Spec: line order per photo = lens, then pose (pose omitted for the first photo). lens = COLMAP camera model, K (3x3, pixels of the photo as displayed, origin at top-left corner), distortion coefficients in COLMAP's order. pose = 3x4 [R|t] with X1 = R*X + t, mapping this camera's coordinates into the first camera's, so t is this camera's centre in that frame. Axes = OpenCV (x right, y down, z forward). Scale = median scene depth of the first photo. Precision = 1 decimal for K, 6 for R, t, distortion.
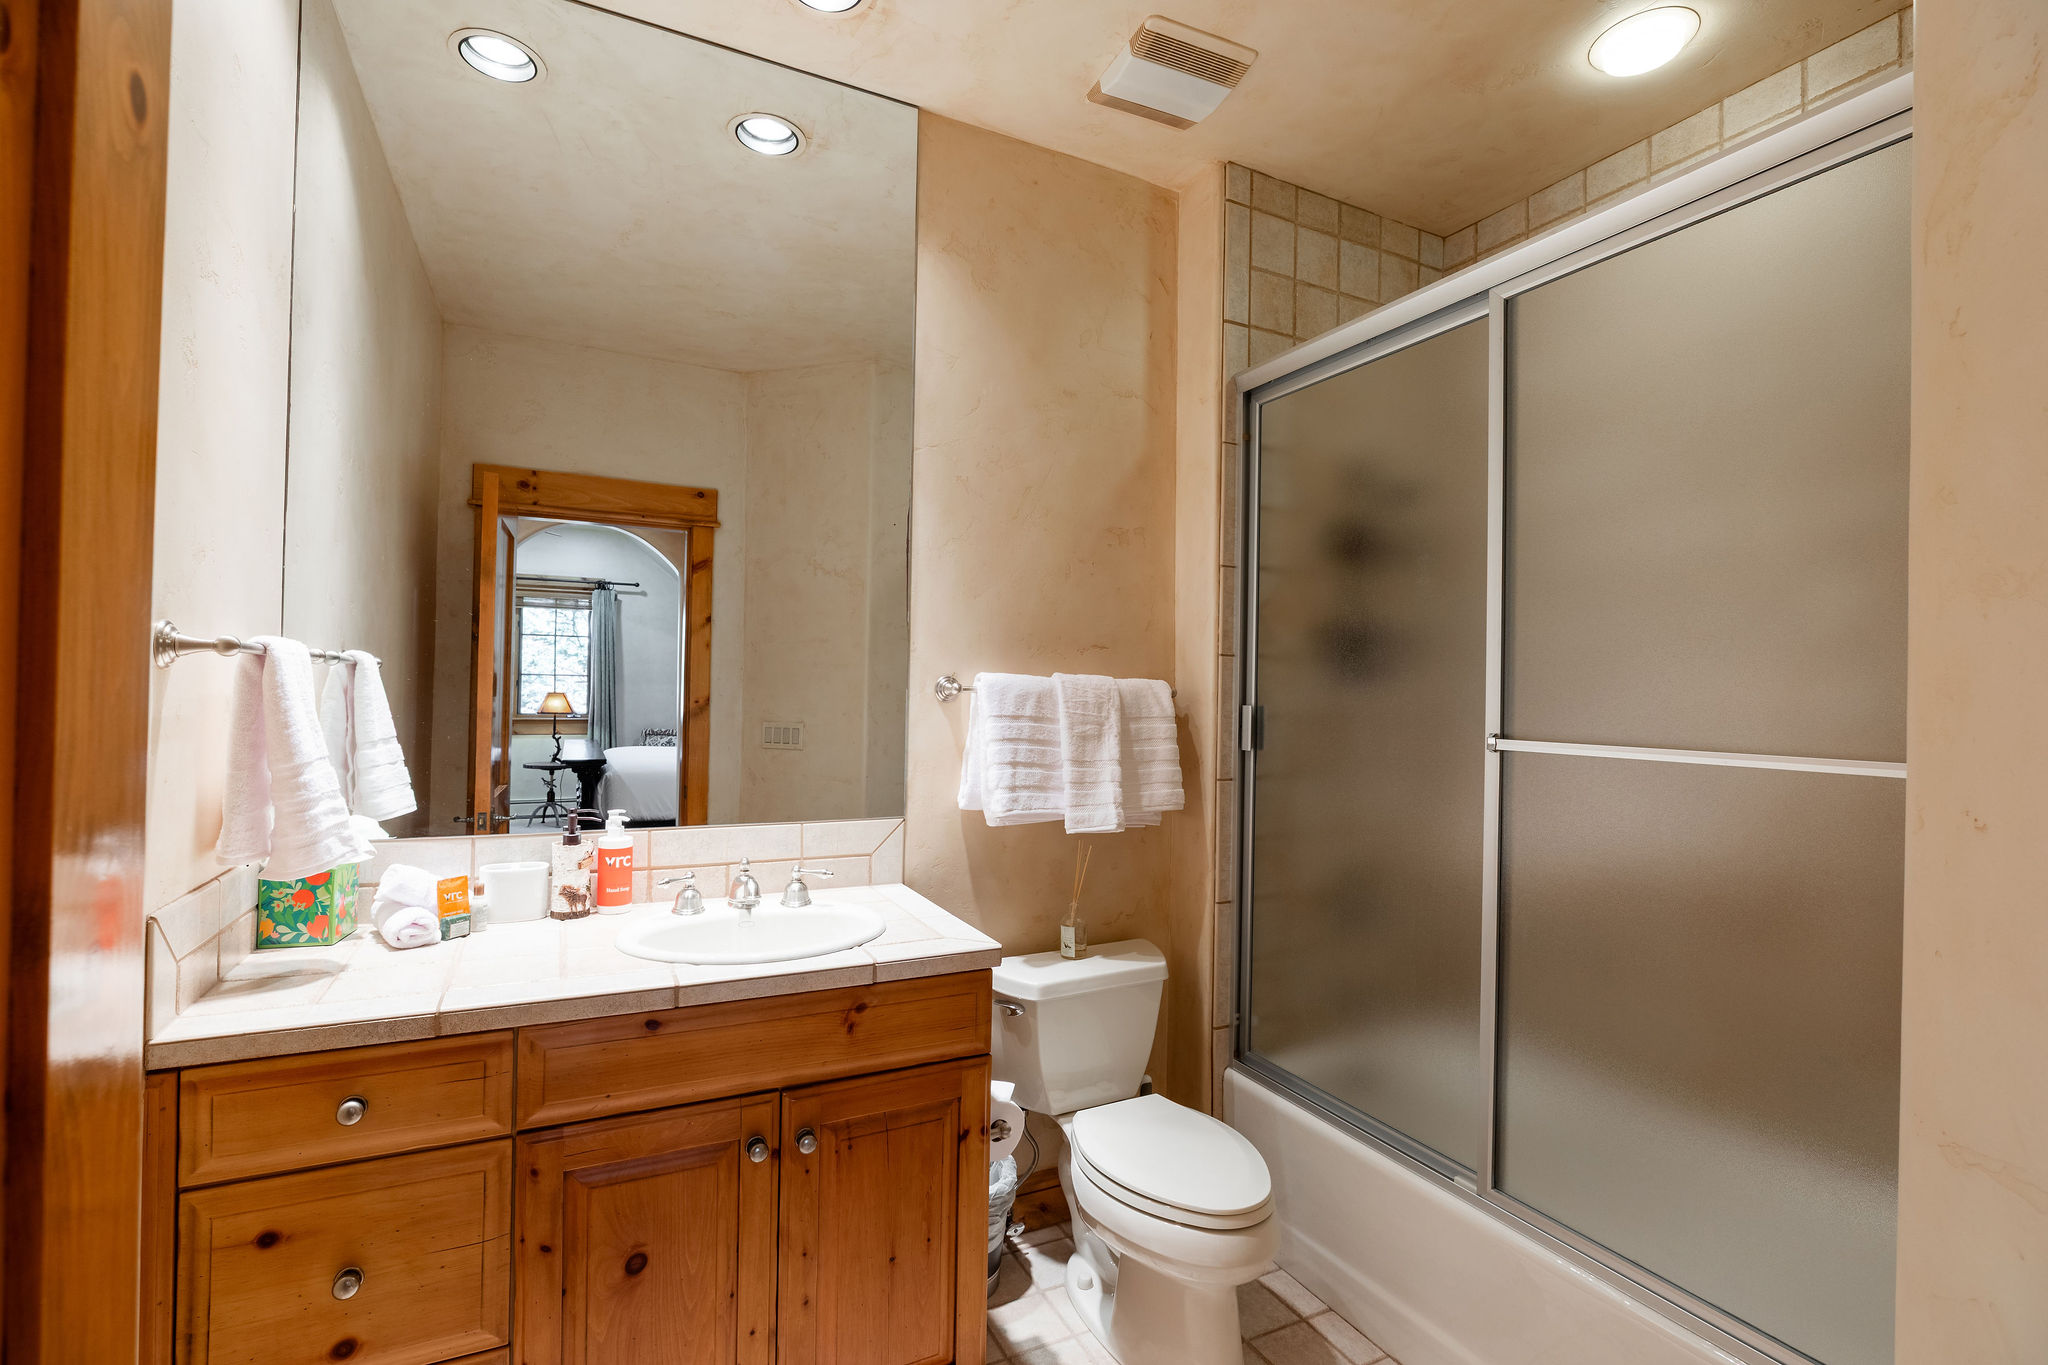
lens RADIAL K [[918.9, 0, 1017.6], [0, 918.9, 679.7], [0, 0, 1]] dist [-0.000988, 0.000126]
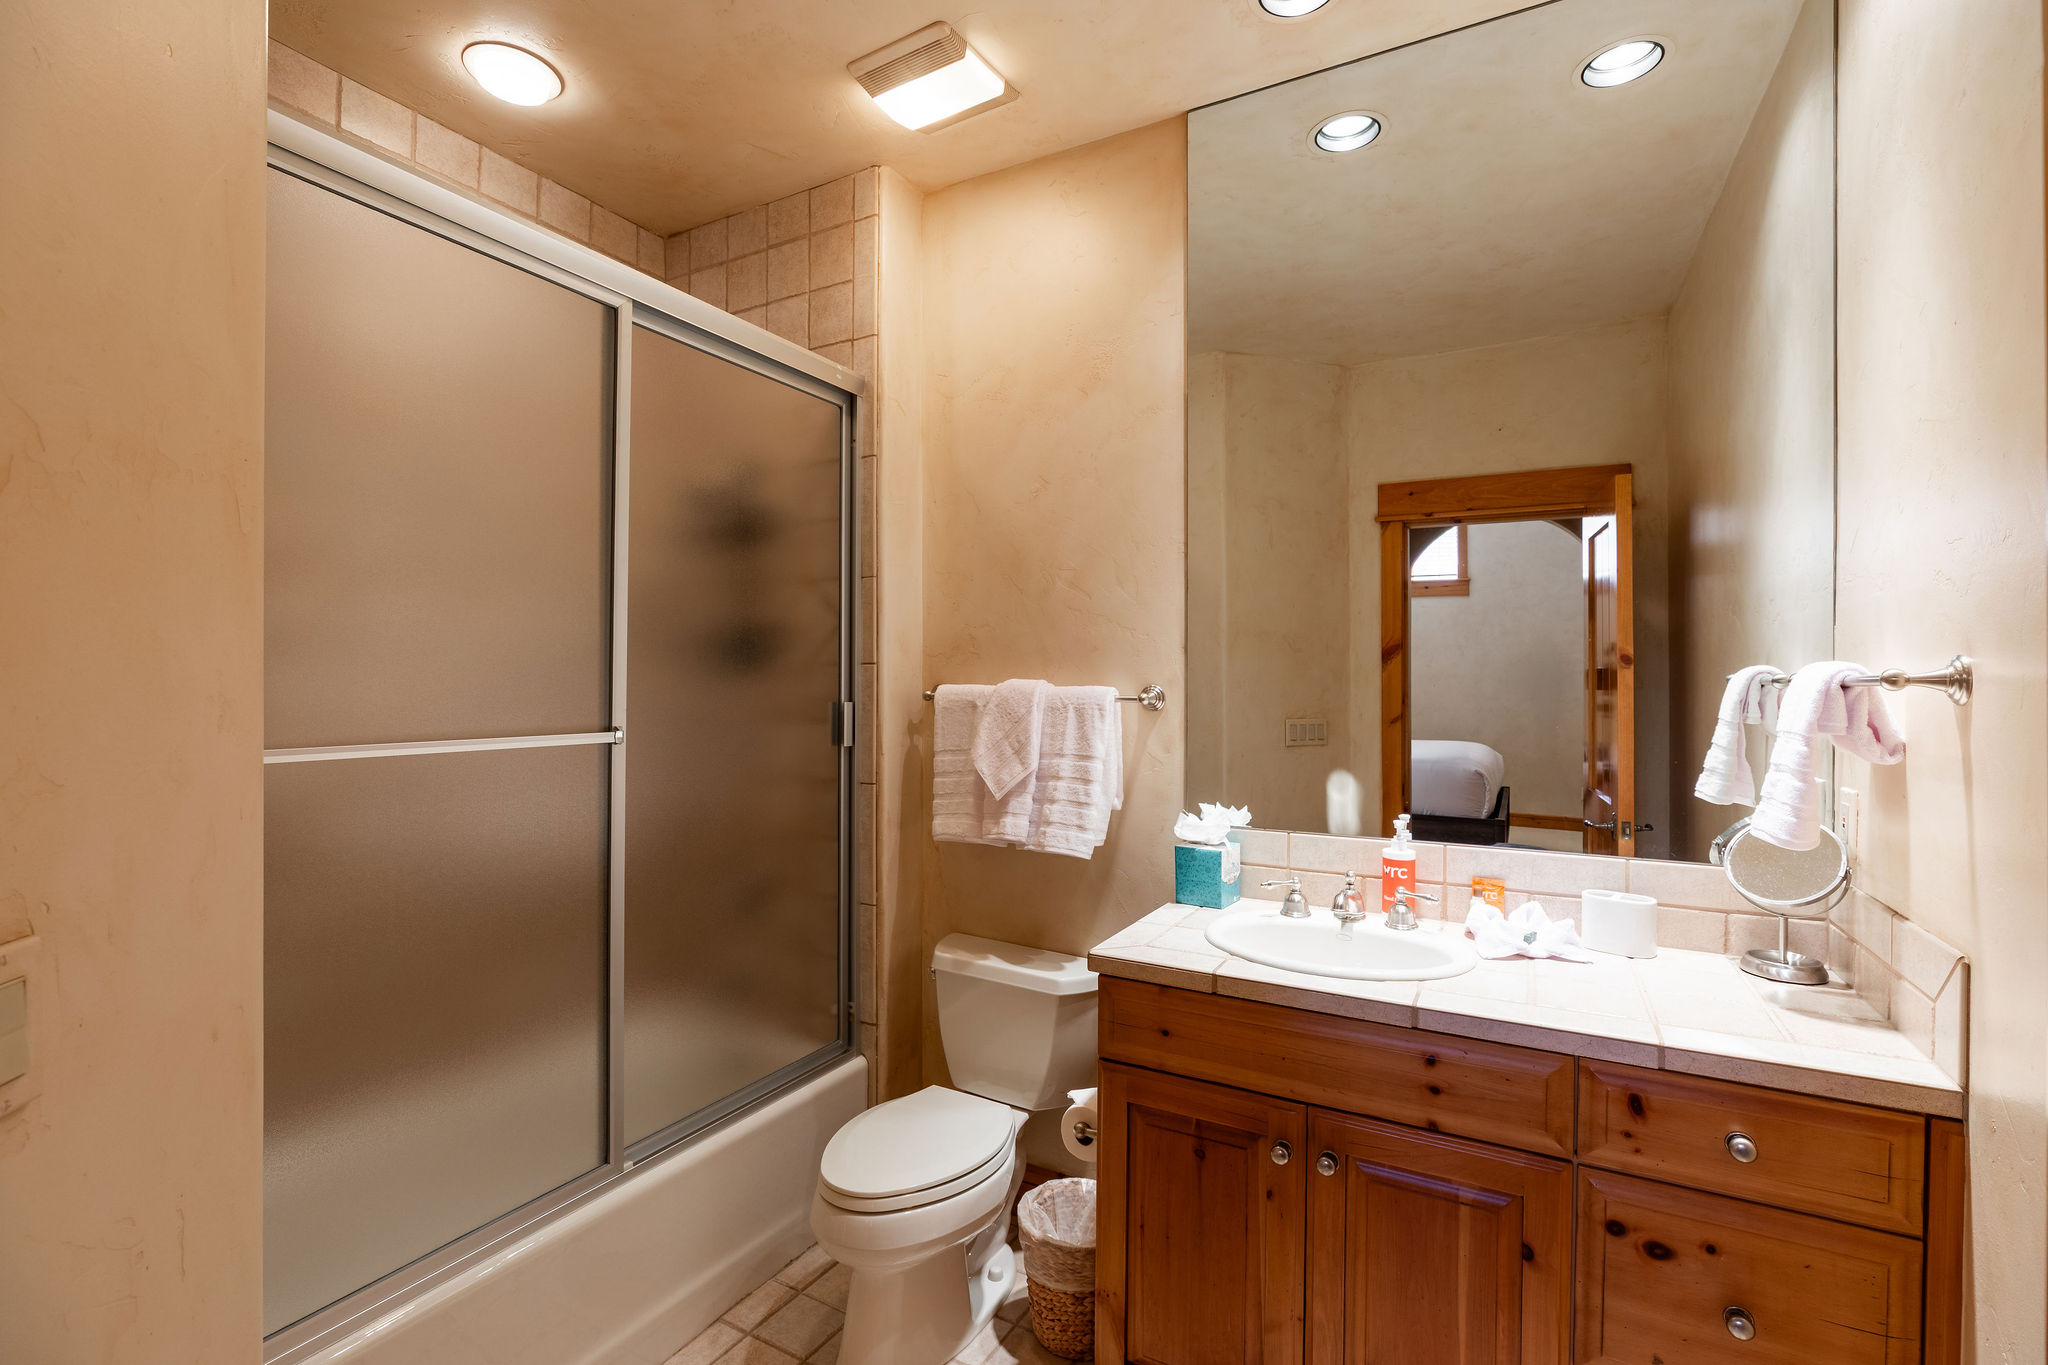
lens RADIAL K [[918.9, 0, 1017.6], [0, 918.9, 679.7], [0, 0, 1]] dist [-0.000988, 0.000126]
pose [[0.568472, -0.033469, -0.822022, 0.203360], [0.018921, 0.999440, -0.027608, 0.006356], [0.822485, 0.000141, 0.568787, 0.095666]]
